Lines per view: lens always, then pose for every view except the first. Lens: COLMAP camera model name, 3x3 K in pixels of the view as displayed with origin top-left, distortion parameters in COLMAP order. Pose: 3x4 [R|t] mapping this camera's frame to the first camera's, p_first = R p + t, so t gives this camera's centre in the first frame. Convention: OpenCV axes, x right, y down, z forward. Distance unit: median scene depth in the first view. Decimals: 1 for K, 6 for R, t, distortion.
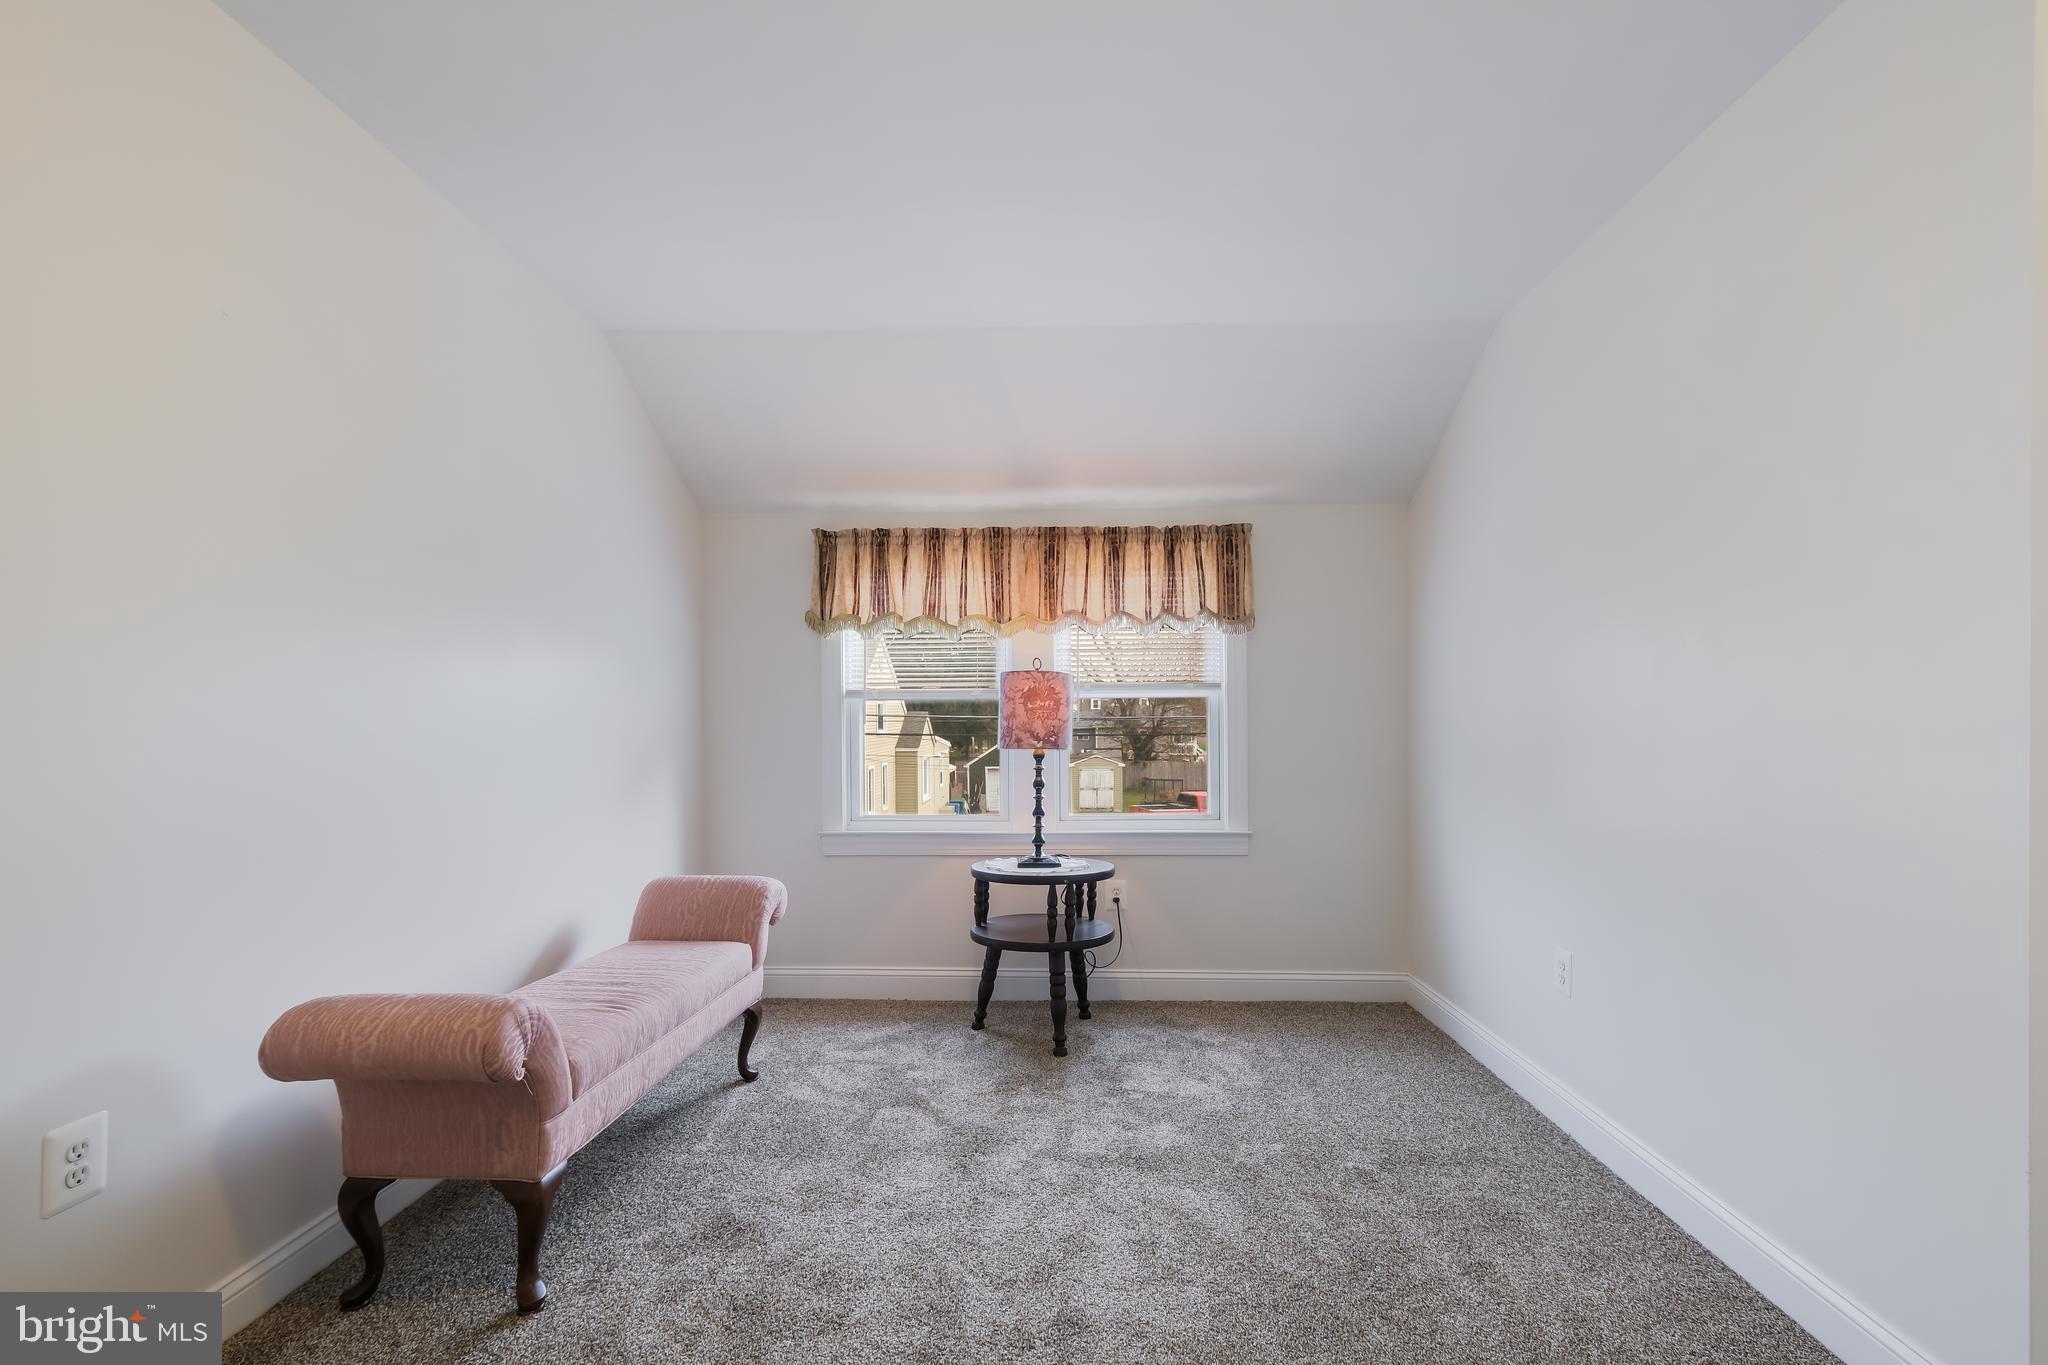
lens RADIAL K [[895.3, 0, 1068.0], [0, 895.3, 715.5], [0, 0, 1]] dist [0.002906, -0.000210]
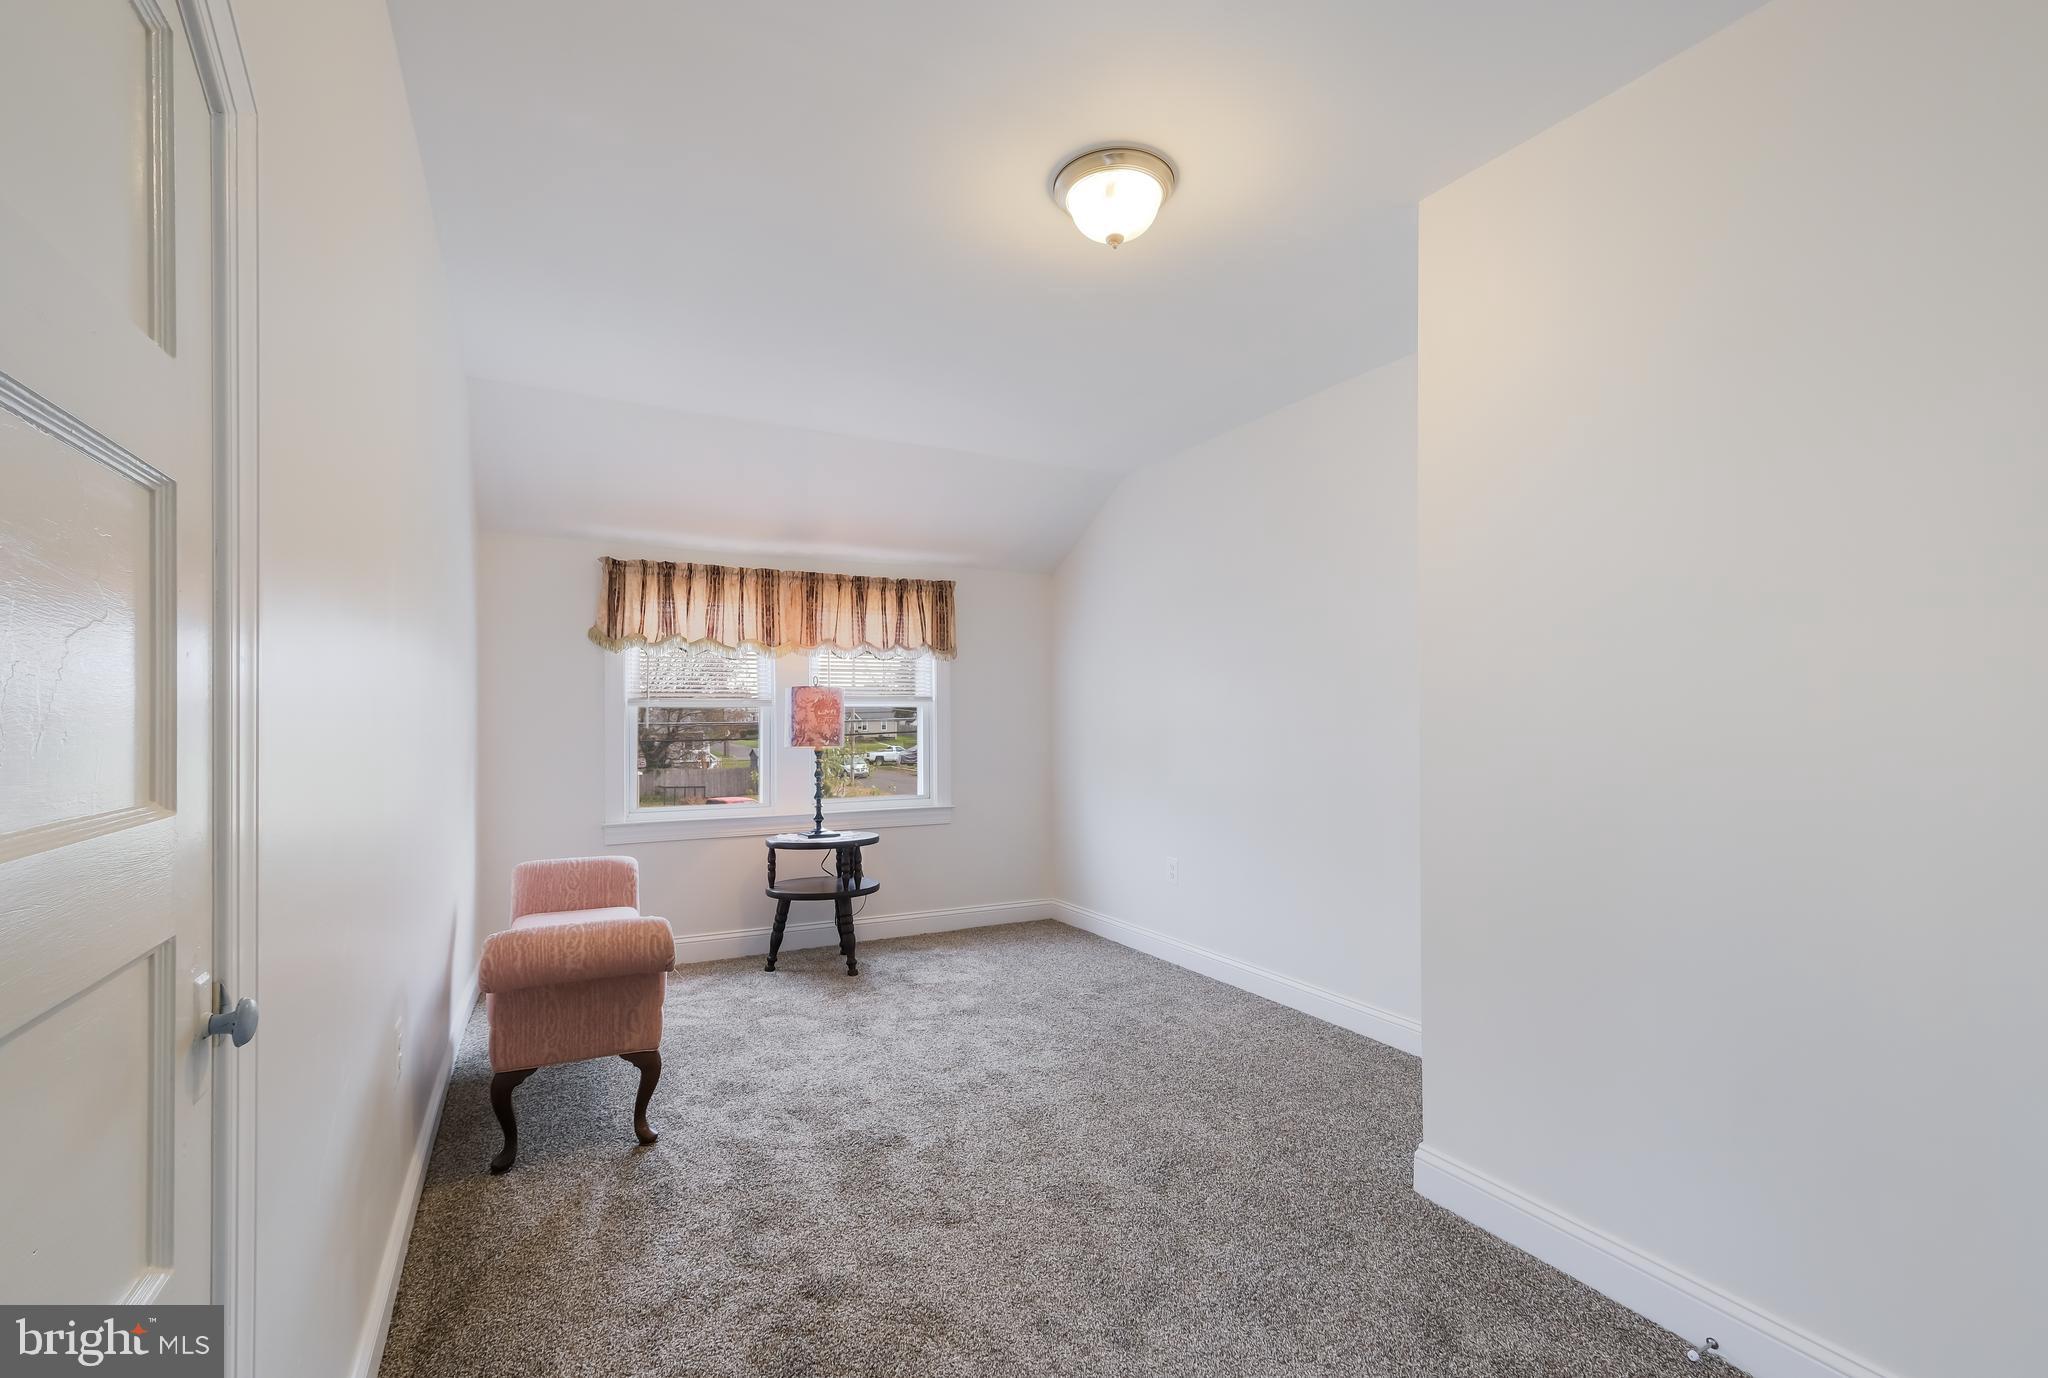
lens RADIAL K [[903.2, 0, 1014.3], [0, 903.2, 702.5], [0, 0, 1]] dist [0.005746, -0.001159]
pose [[0.876717, 0.009740, 0.480908, -0.412840], [0.000135, 0.999790, -0.020495, 0.000532], [-0.481006, 0.018033, 0.876532, -0.279461]]
